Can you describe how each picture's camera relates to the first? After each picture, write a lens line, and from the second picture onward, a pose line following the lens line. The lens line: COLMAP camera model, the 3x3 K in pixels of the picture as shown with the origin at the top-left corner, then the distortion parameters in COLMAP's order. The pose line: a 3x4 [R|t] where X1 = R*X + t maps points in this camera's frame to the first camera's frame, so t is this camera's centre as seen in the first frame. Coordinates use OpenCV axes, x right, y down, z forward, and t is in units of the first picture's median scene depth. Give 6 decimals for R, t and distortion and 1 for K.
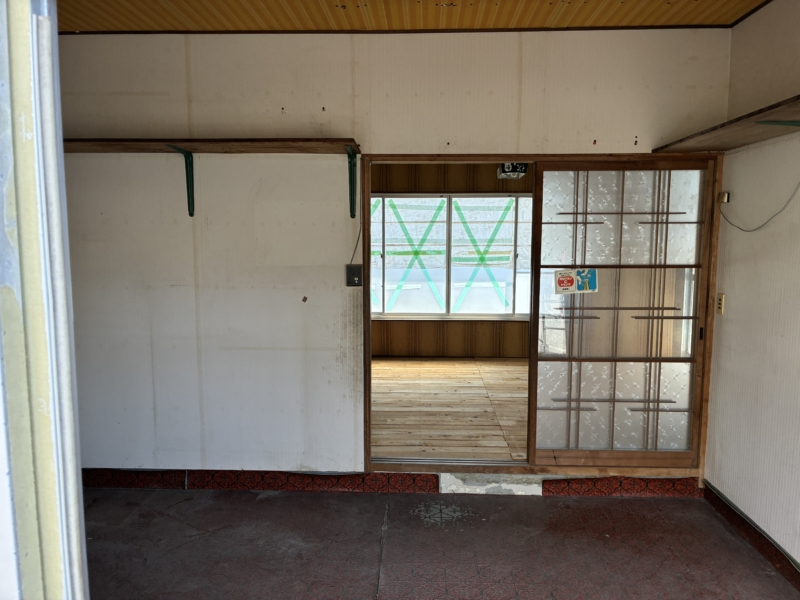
lens RADIAL K [[612.1, 0, 399.8], [0, 612.1, 302.5], [0, 0, 1]] dist [0.056656, -0.072798]
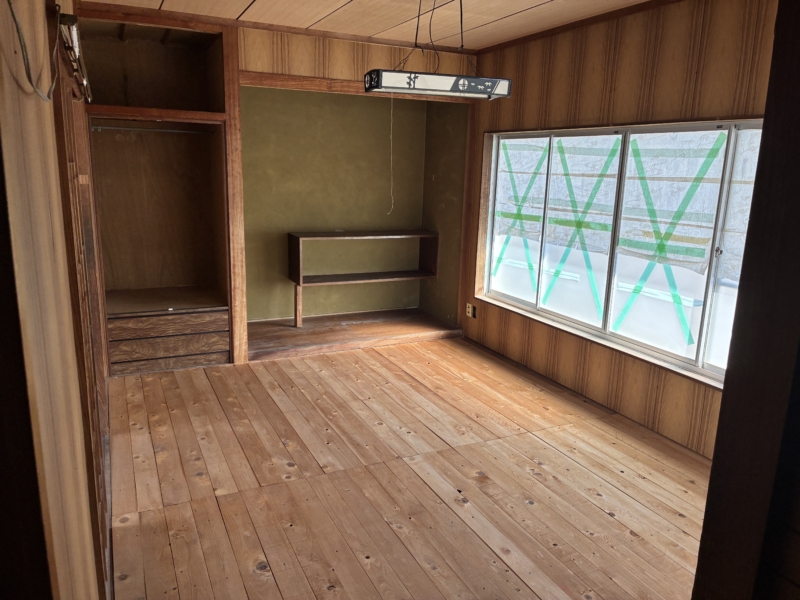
lens RADIAL K [[612.1, 0, 399.3], [0, 612.1, 296.4], [0, 0, 1]] dist [0.056656, -0.072798]
pose [[0.455683, 0.202402, -0.866826, 0.513035], [-0.130536, 0.978473, 0.159849, -0.085899], [0.880519, 0.040311, 0.472294, 0.540093]]
